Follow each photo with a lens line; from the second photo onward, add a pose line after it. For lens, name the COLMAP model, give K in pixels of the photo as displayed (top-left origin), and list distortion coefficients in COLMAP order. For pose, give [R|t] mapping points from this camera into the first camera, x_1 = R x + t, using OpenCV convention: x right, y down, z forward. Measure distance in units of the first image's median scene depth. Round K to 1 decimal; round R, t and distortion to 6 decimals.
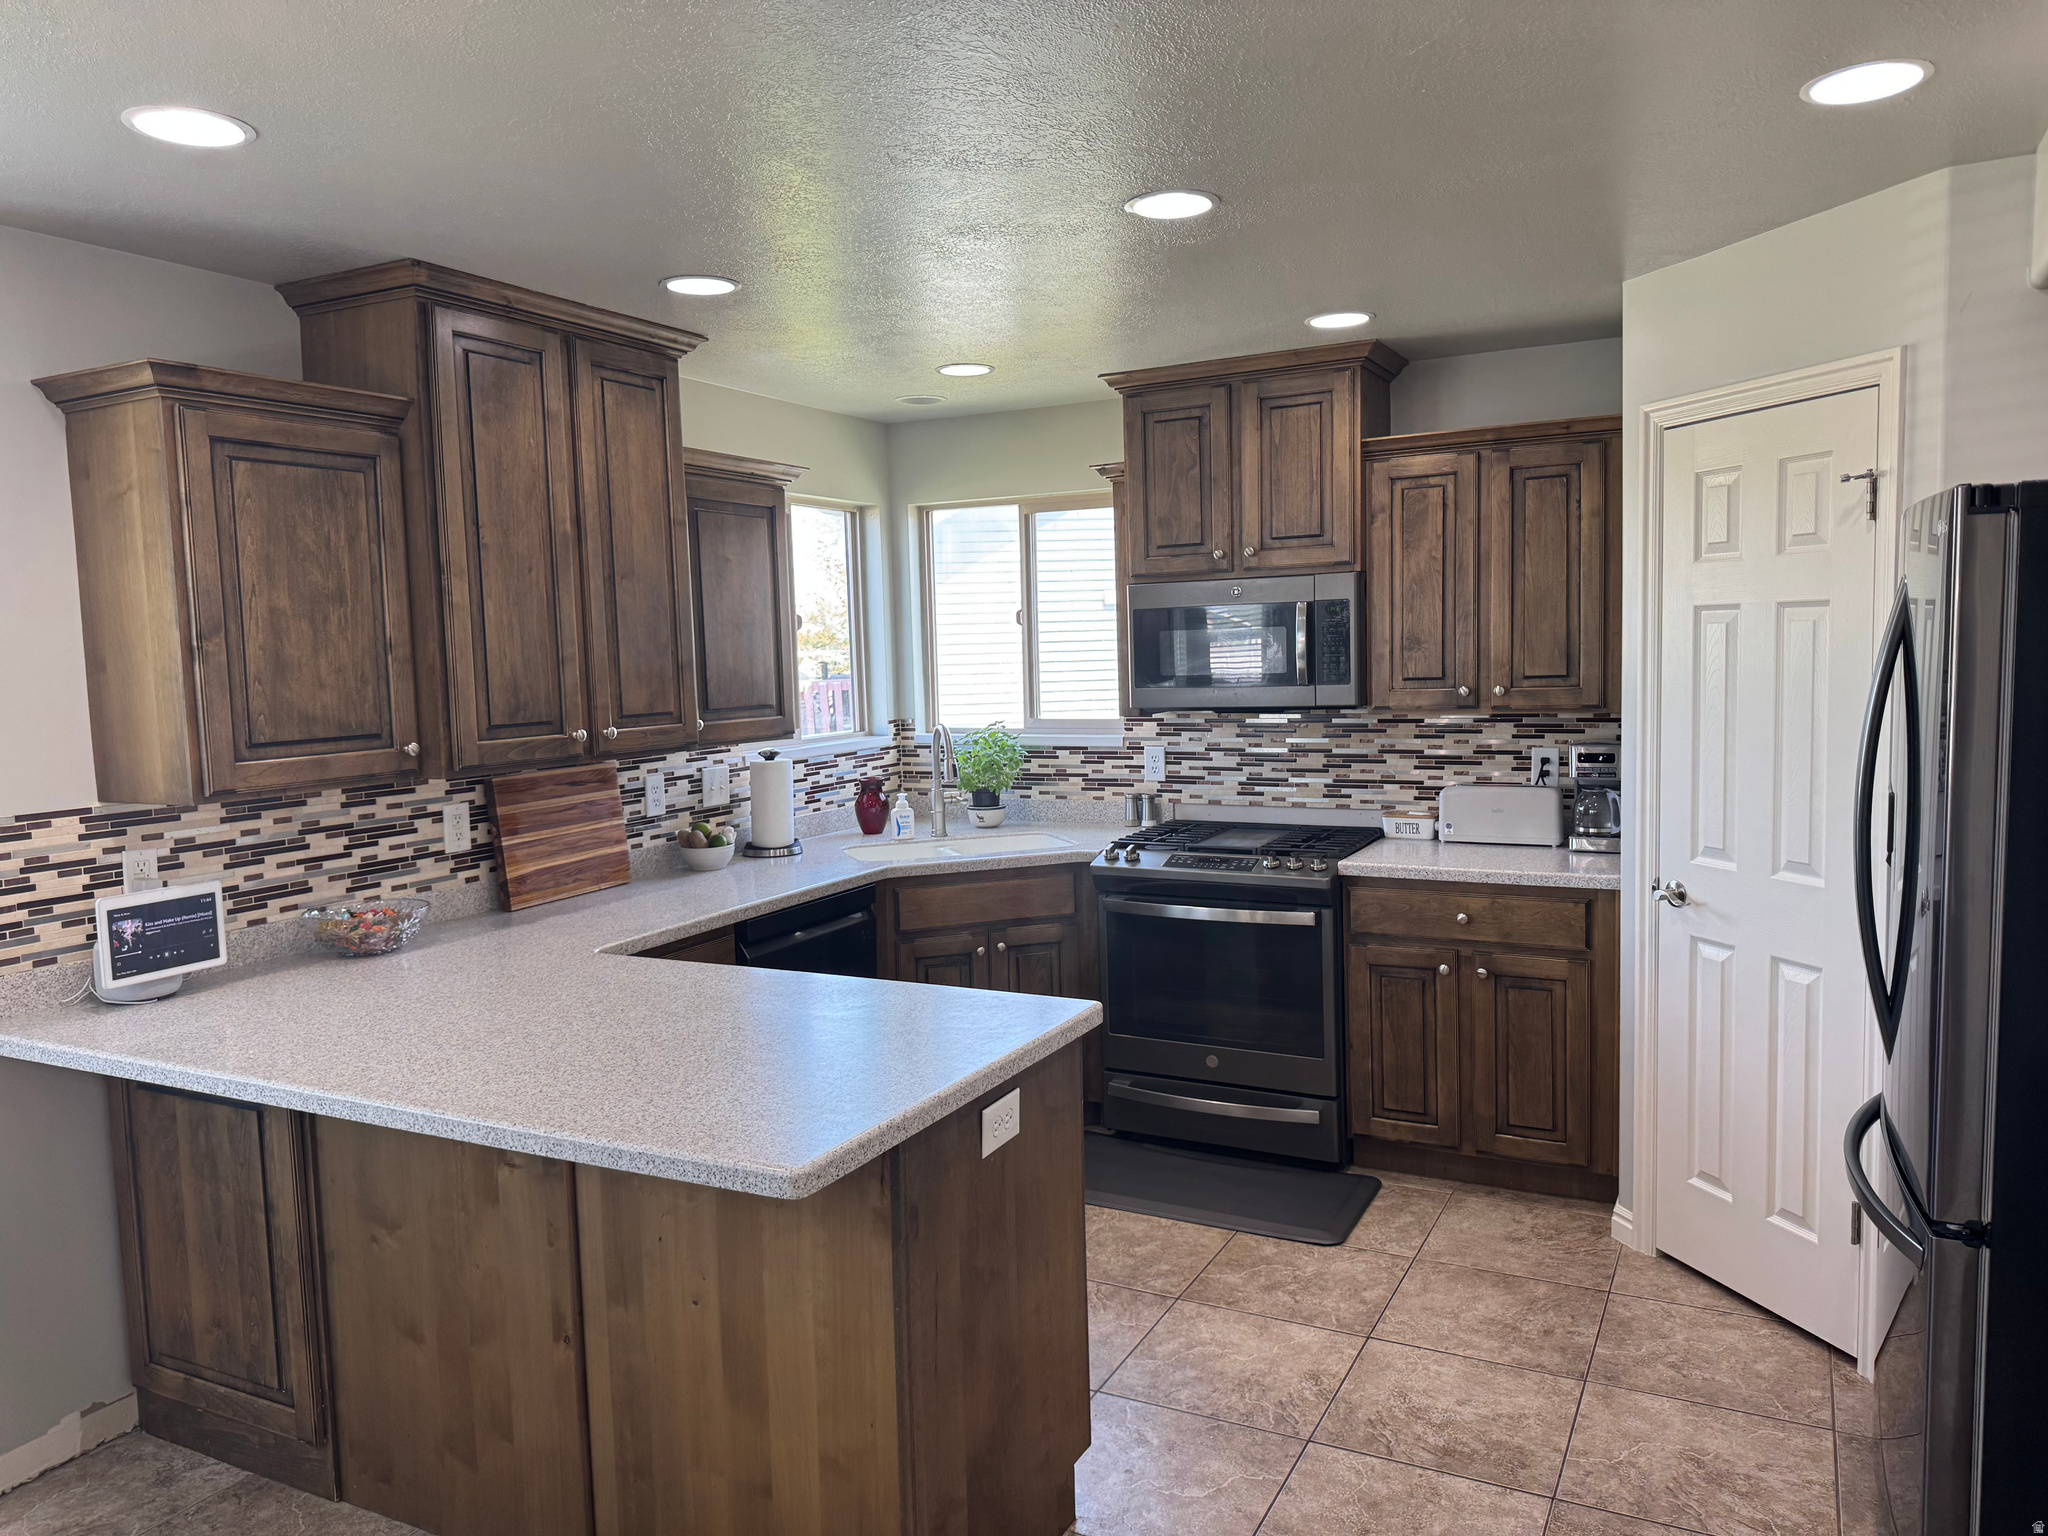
lens RADIAL K [[1441.2, 0, 1031.7], [0, 1441.2, 764.1], [0, 0, 1]] dist [0.034011, -0.042033]
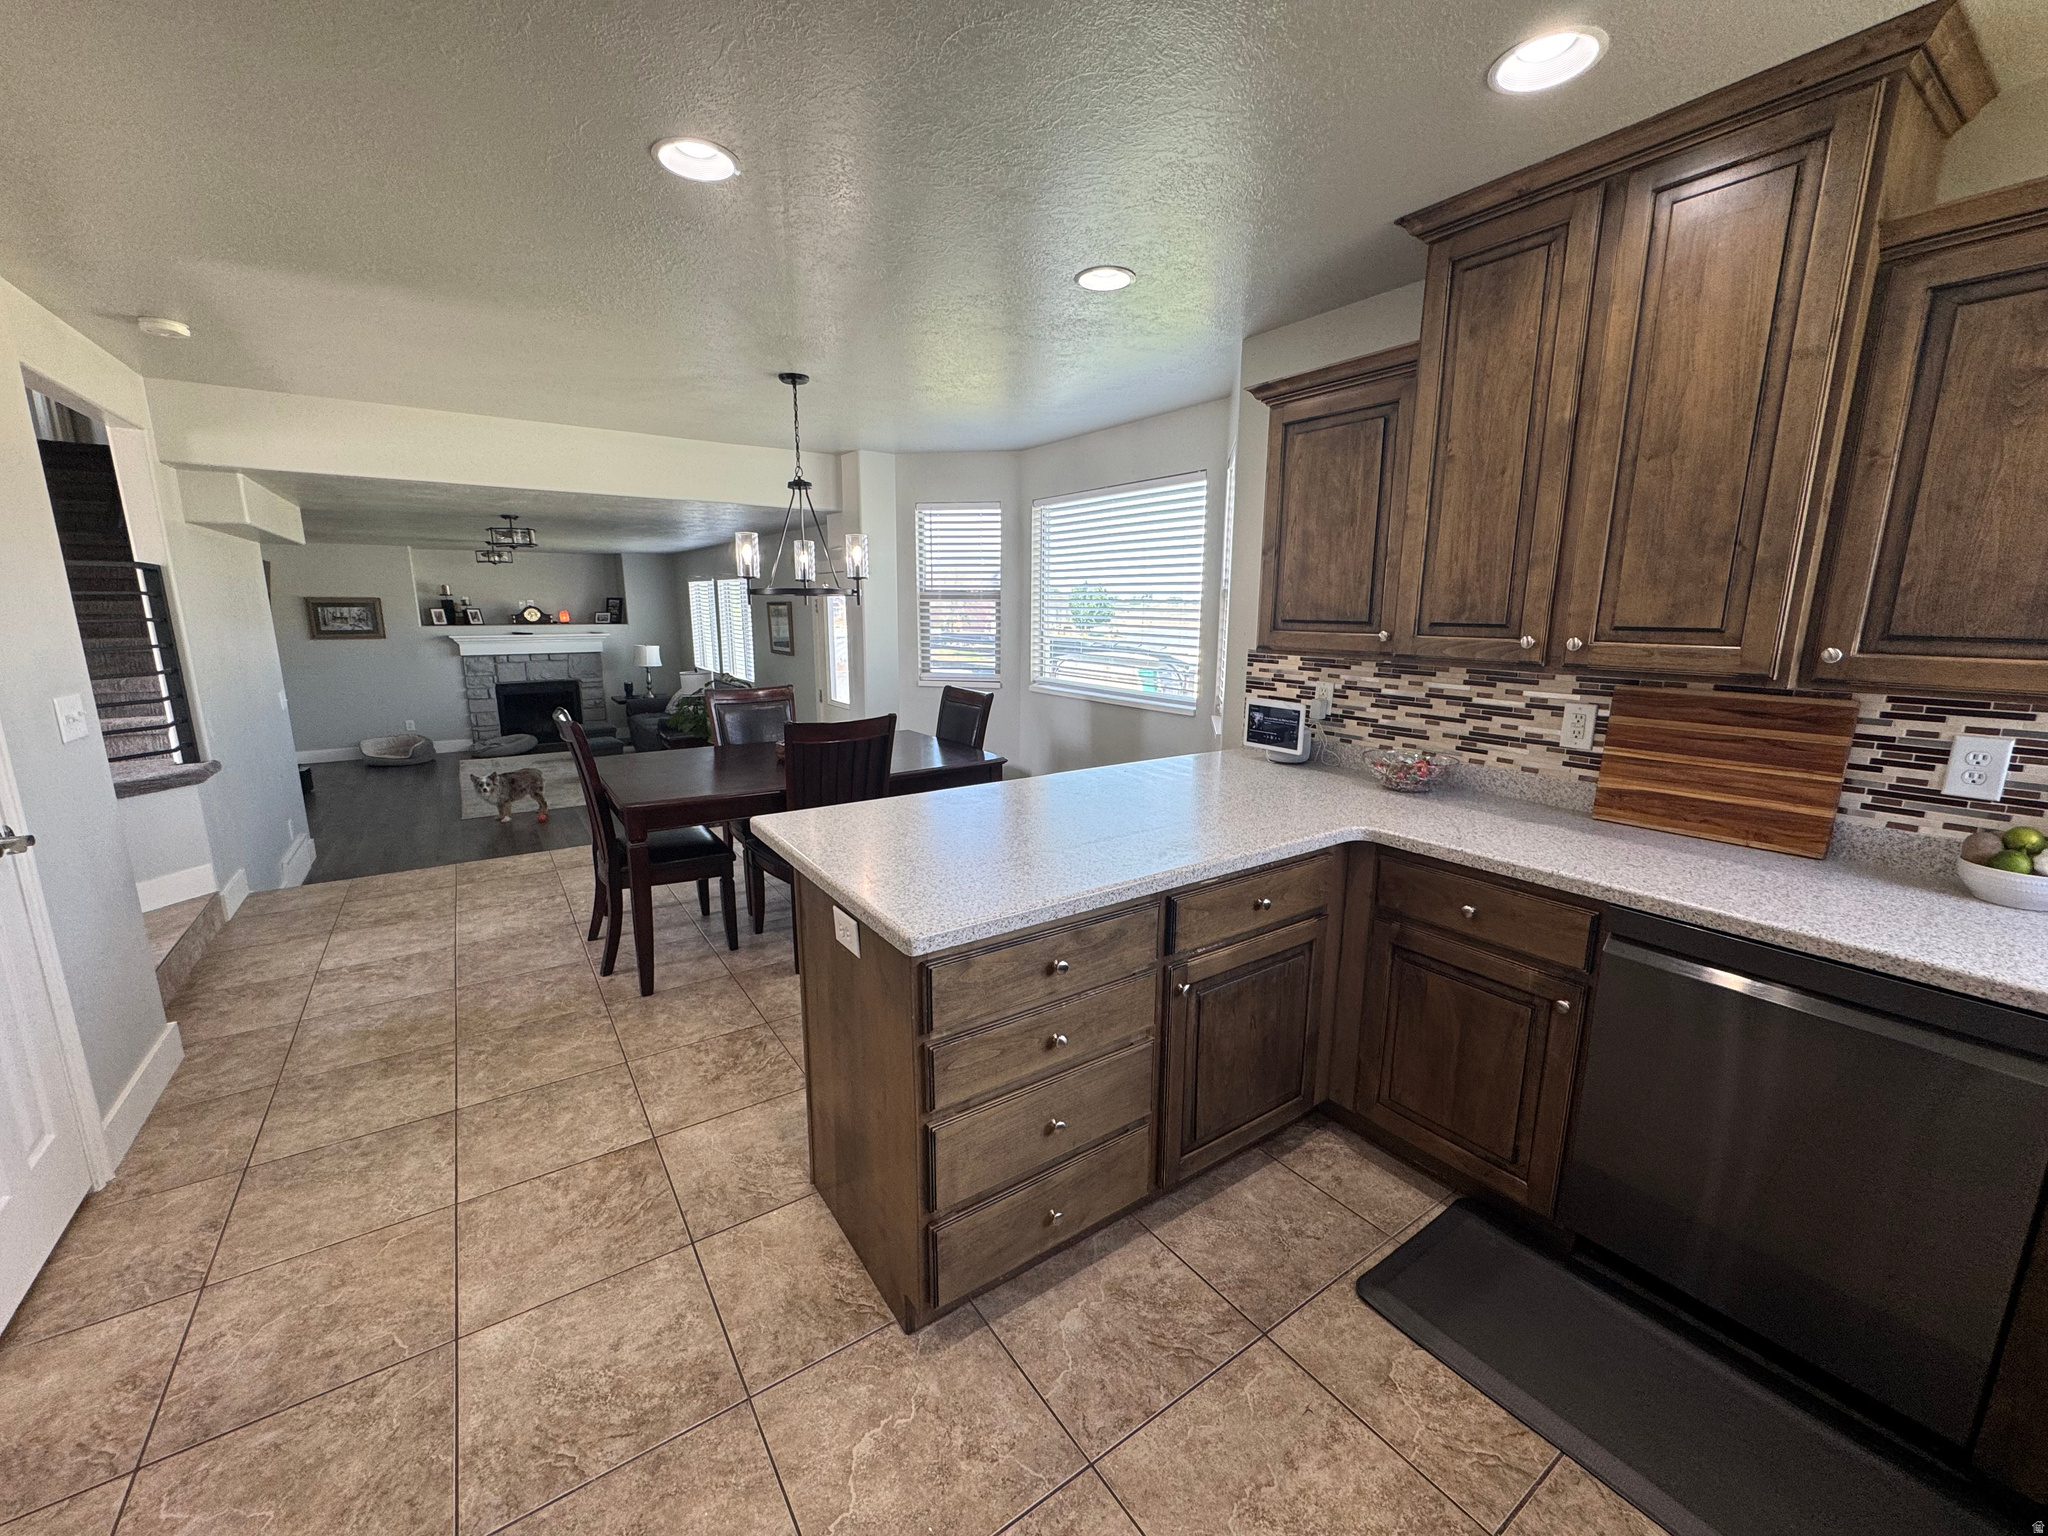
lens RADIAL K [[815.0, 0, 1020.7], [0, 815.0, 767.8], [0, 0, 1]] dist [0.000150, 0.000053]
pose [[-0.475802, 0.200698, -0.856348, 0.360917], [-0.062576, 0.963427, 0.260562, -0.064835], [0.877324, 0.177563, -0.445842, 1.040543]]
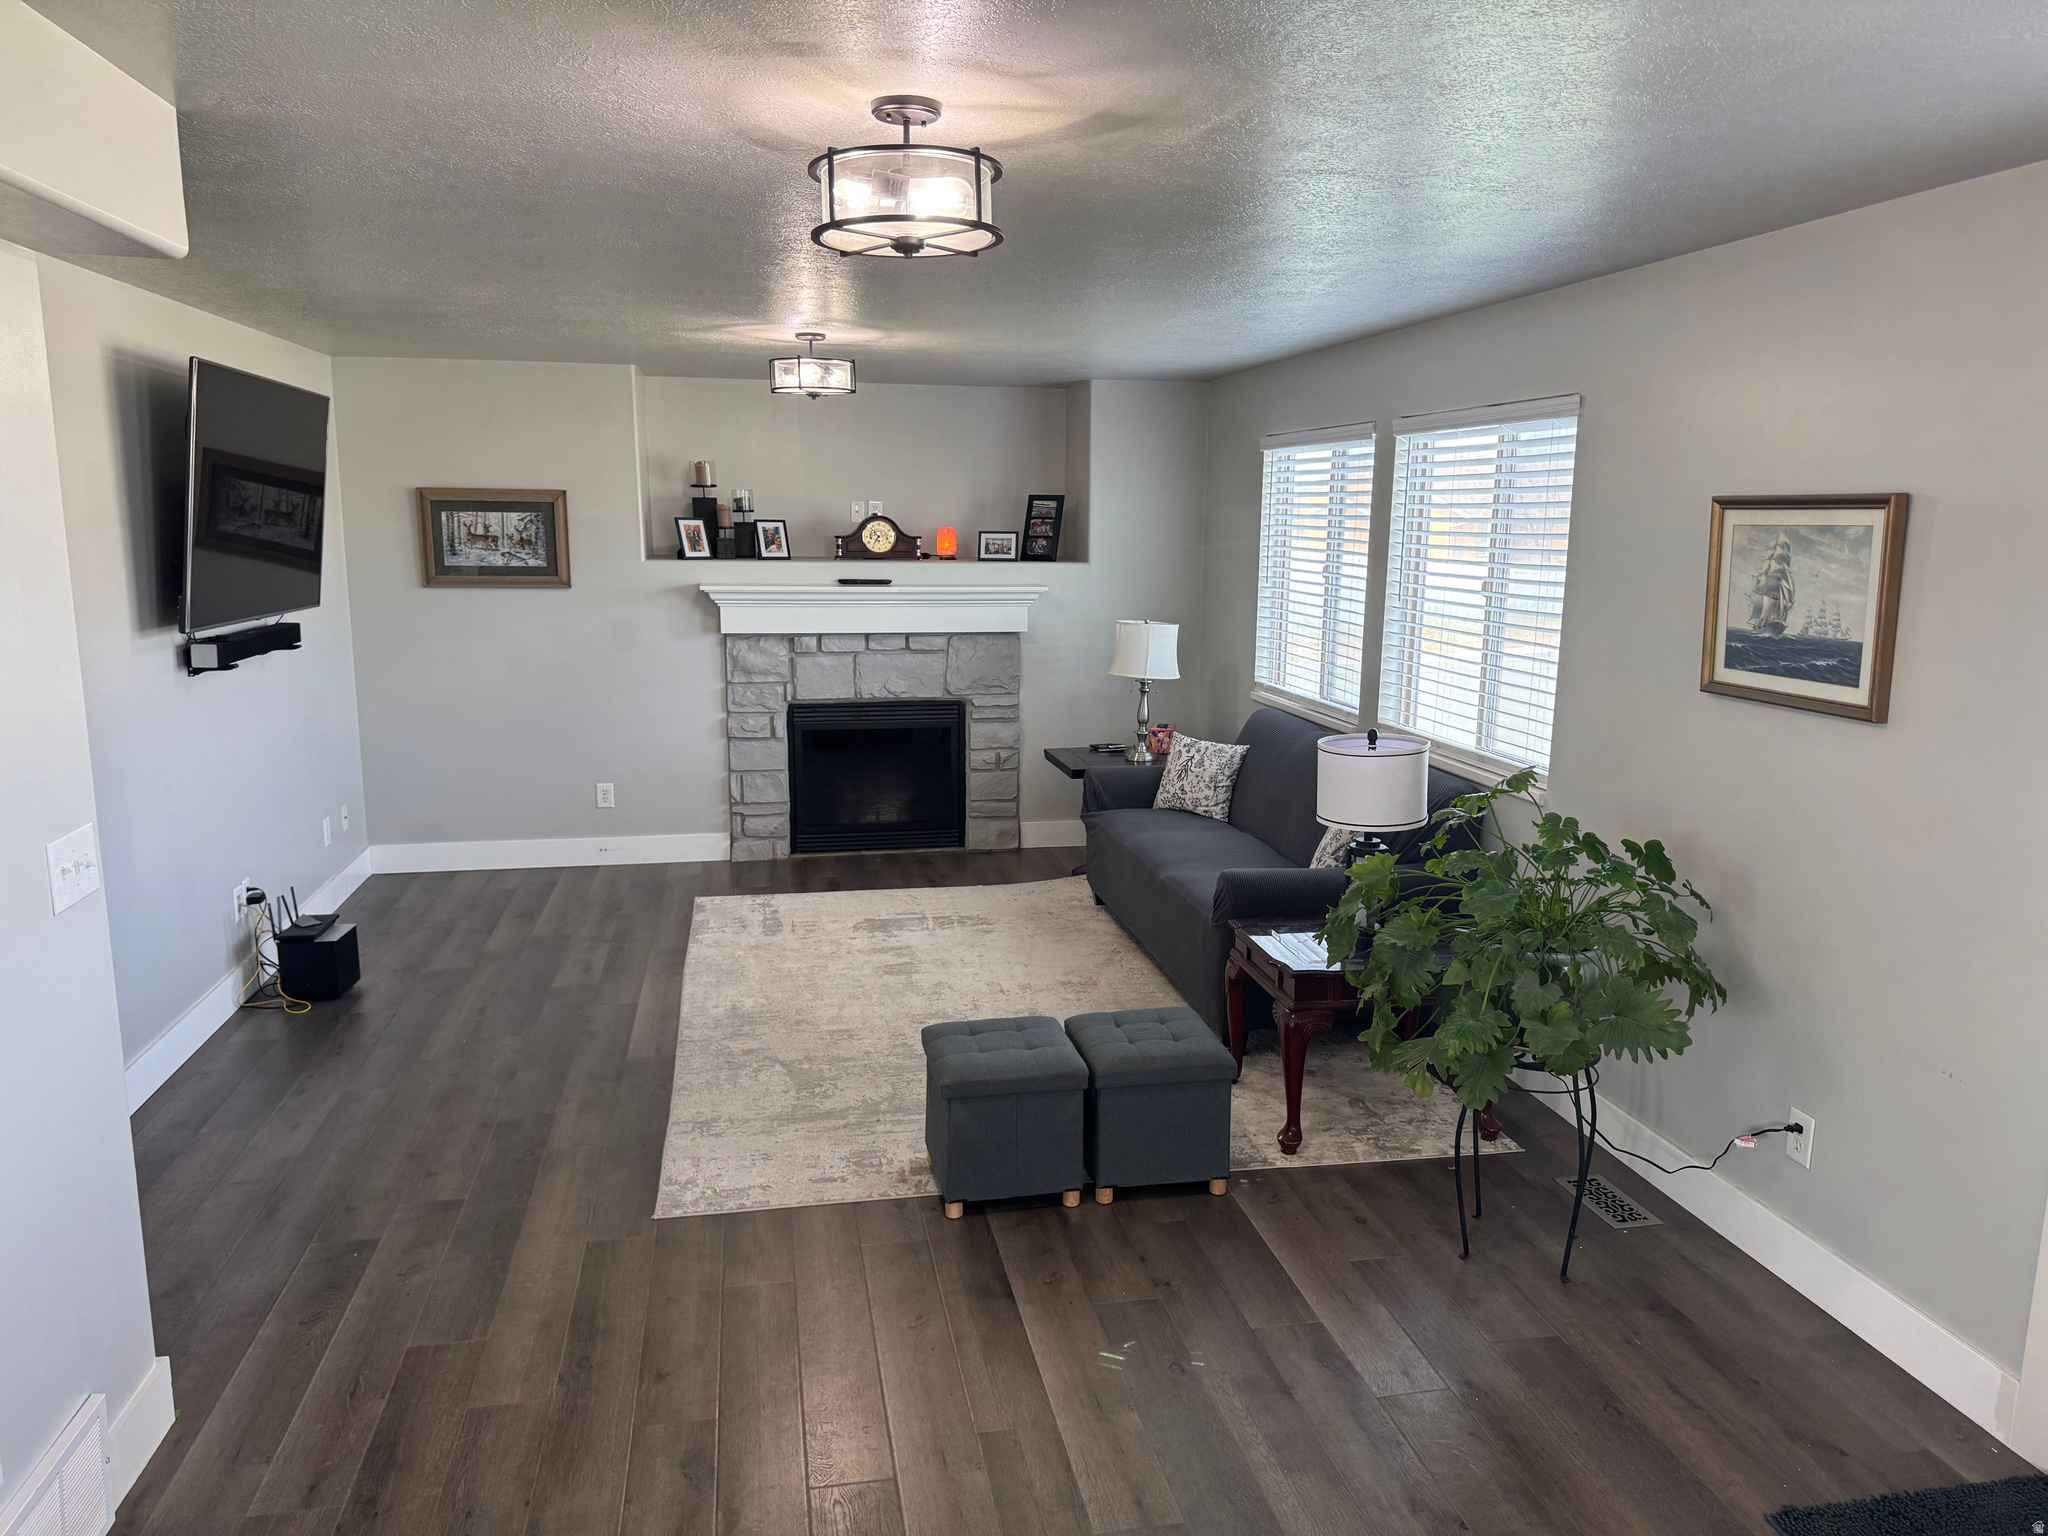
lens RADIAL K [[1432.4, 0, 1037.9], [0, 1432.4, 778.1], [0, 0, 1]] dist [0.123899, -0.183797]
pose [[-0.778864, 0.135250, -0.612436, -0.320573], [-0.038074, 0.964476, 0.261414, 0.070853], [0.626036, 0.226924, -0.746046, -0.205806]]
